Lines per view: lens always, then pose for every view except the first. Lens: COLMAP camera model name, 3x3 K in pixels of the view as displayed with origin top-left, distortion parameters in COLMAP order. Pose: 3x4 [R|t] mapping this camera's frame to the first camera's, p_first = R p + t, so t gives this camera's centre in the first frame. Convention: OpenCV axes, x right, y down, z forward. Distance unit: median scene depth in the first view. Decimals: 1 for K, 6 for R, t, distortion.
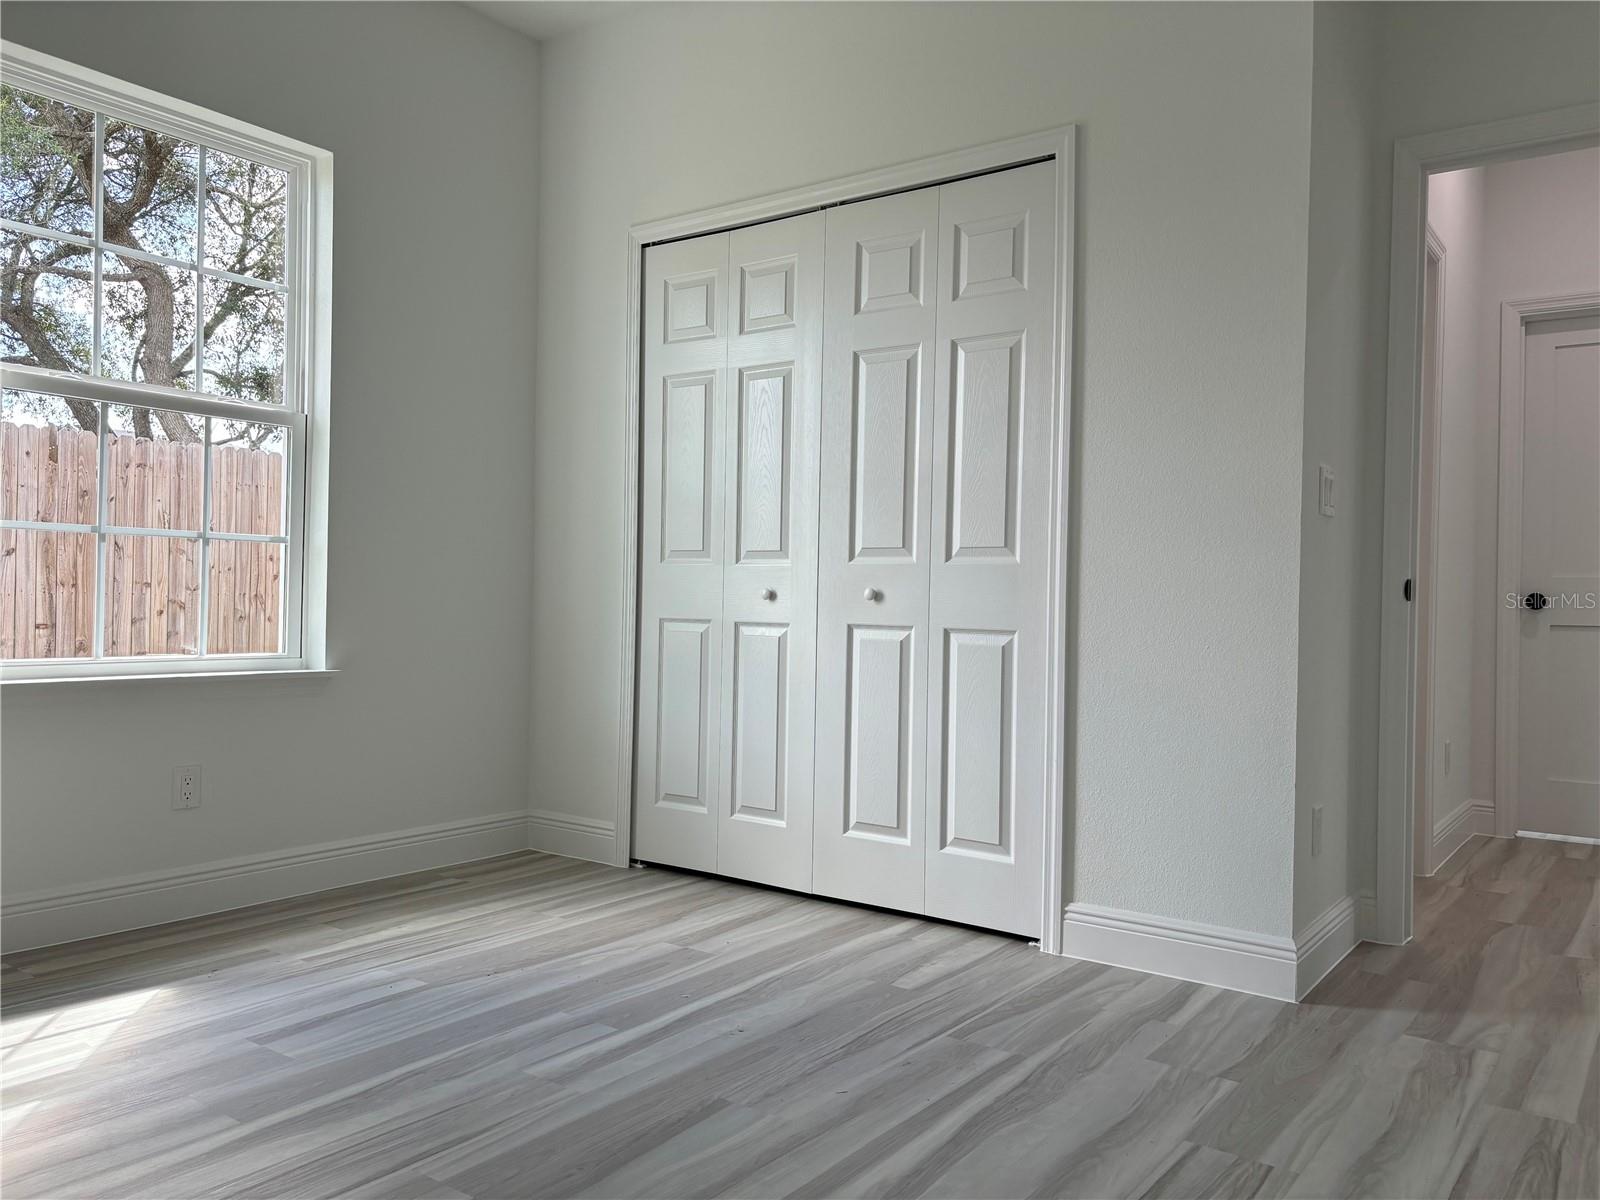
lens RADIAL K [[1207.1, 0, 801.8], [0, 1207.1, 598.8], [0, 0, 1]] dist [0.041743, -0.033364]
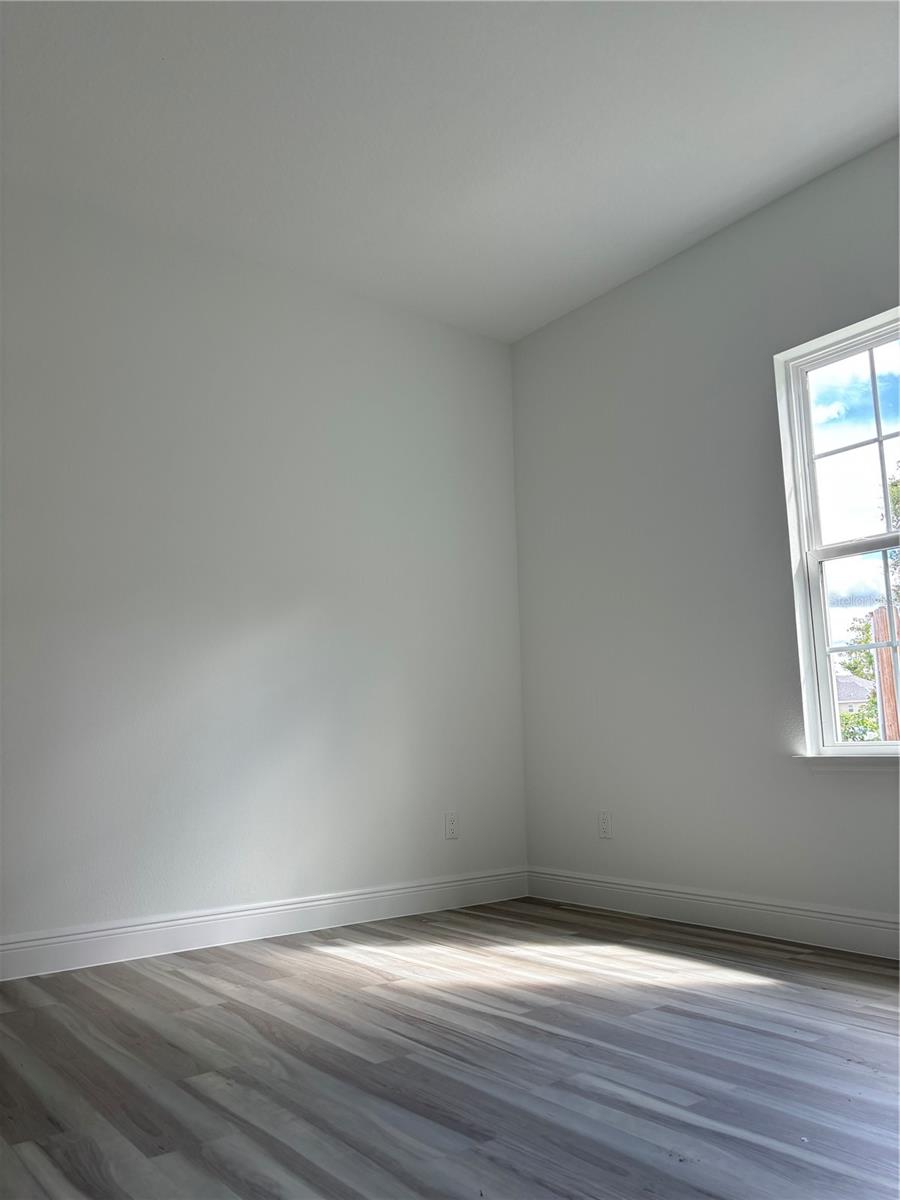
lens RADIAL K [[905.3, 0, 450.9], [0, 905.3, 600.7], [0, 0, 1]] dist [0.041743, -0.033364]
pose [[-0.270019, -0.177326, -0.946385, 0.707082], [0.009040, 0.982385, -0.186651, 0.109367], [0.962812, -0.058955, -0.263660, 1.138379]]
